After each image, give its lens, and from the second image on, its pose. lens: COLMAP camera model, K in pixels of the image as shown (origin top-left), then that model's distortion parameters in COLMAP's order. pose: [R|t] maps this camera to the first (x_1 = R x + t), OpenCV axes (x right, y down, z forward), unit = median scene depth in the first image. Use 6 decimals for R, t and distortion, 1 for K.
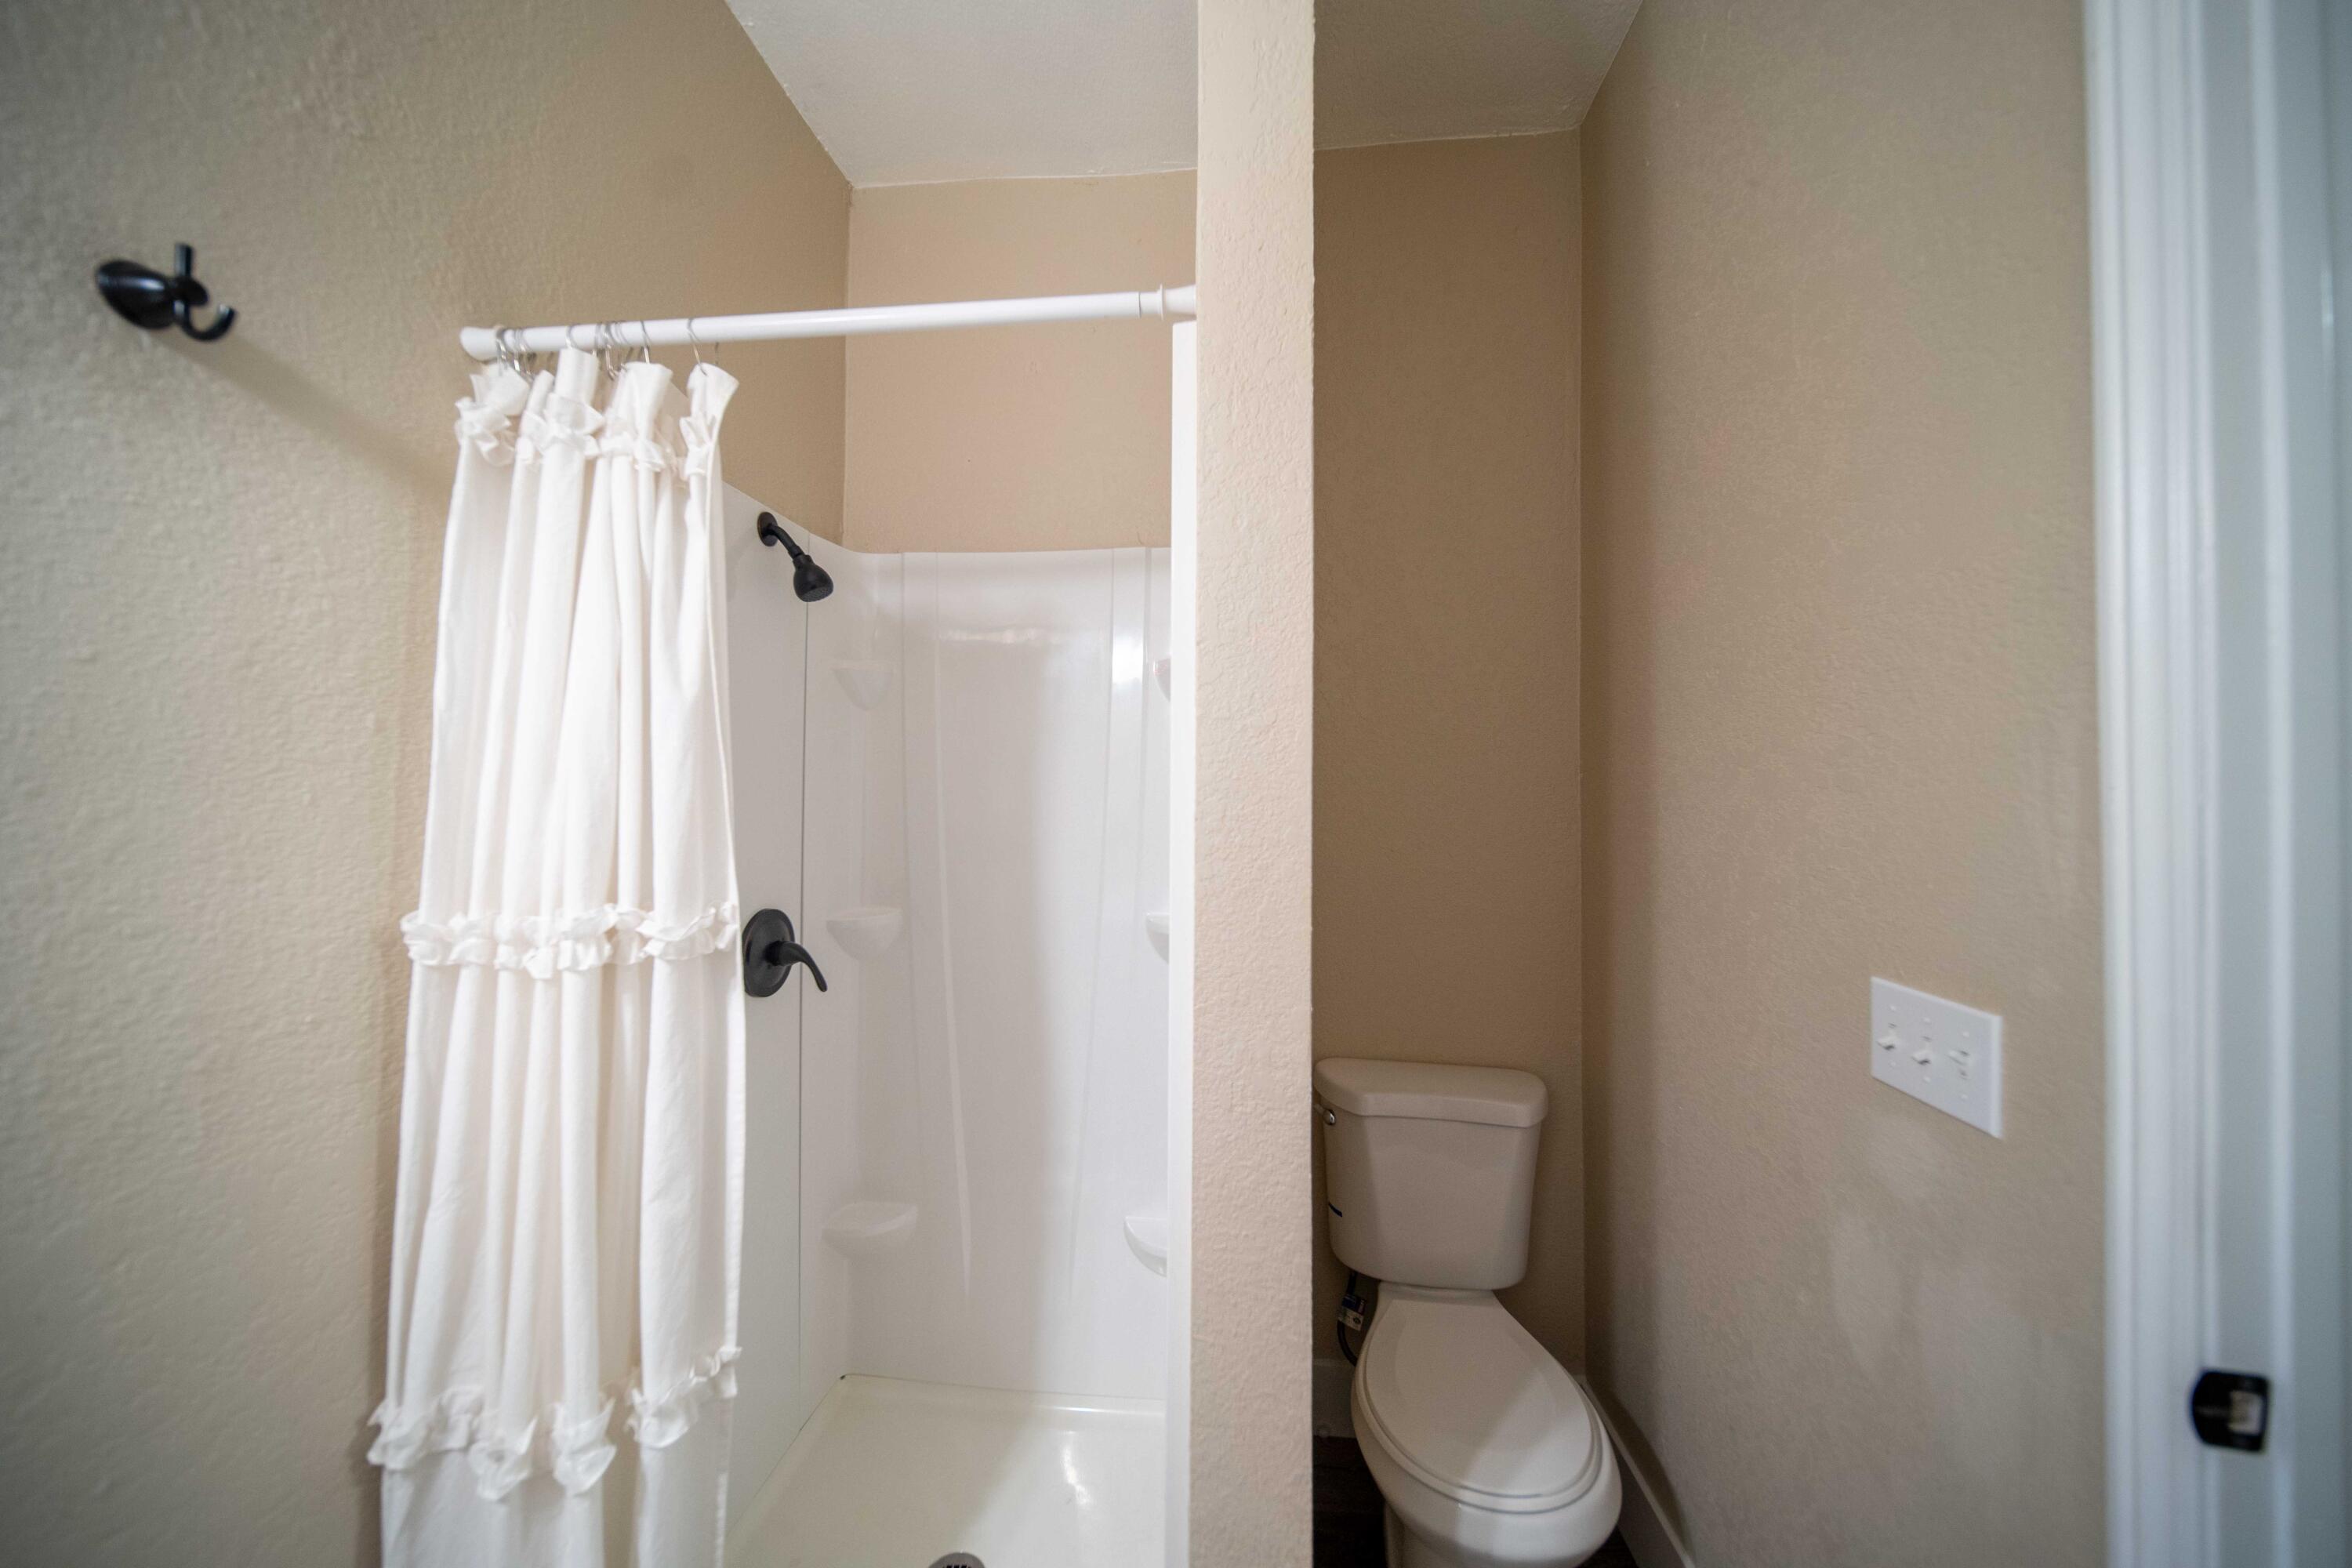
lens RADIAL K [[838.1, 0, 1159.1], [0, 838.1, 781.4], [0, 0, 1]] dist [-0.001064, -0.000292]
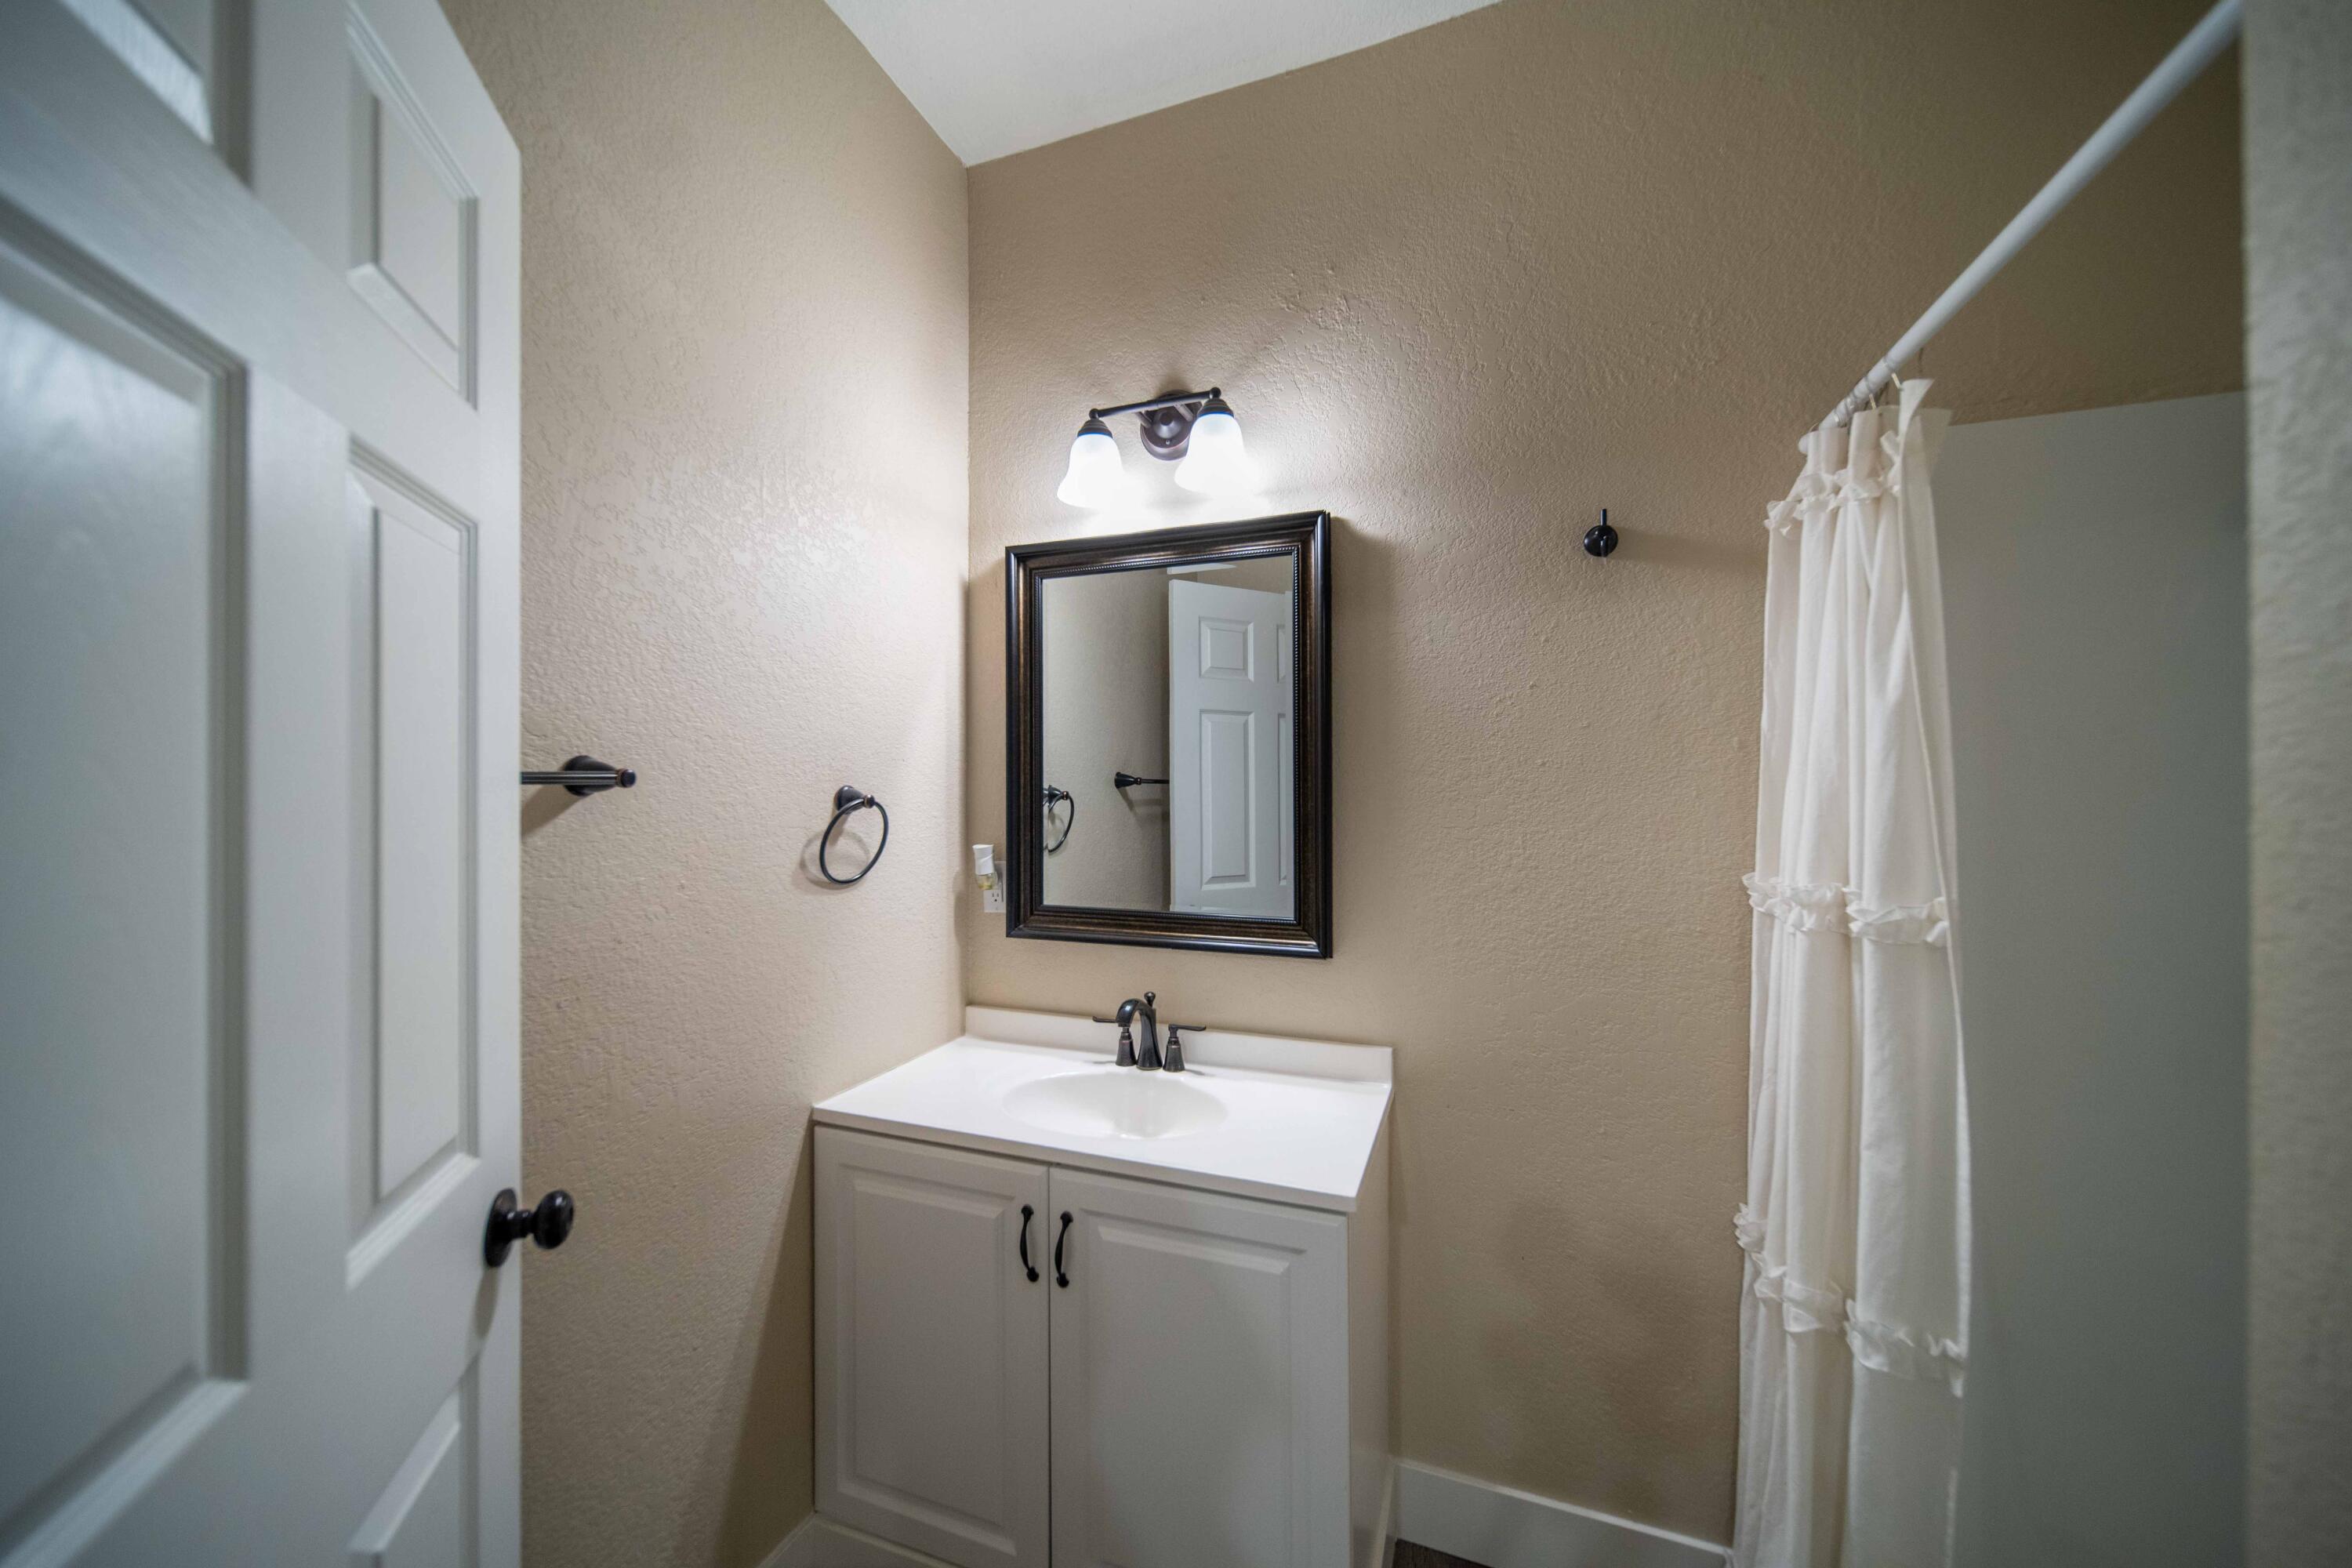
lens RADIAL K [[838.1, 0, 1159.1], [0, 838.1, 781.4], [0, 0, 1]] dist [-0.001064, -0.000292]
pose [[-0.266507, -0.009772, -0.963784, 0.748375], [0.018152, 0.999720, -0.015156, 0.001934], [0.963662, -0.021534, -0.266255, 0.386462]]
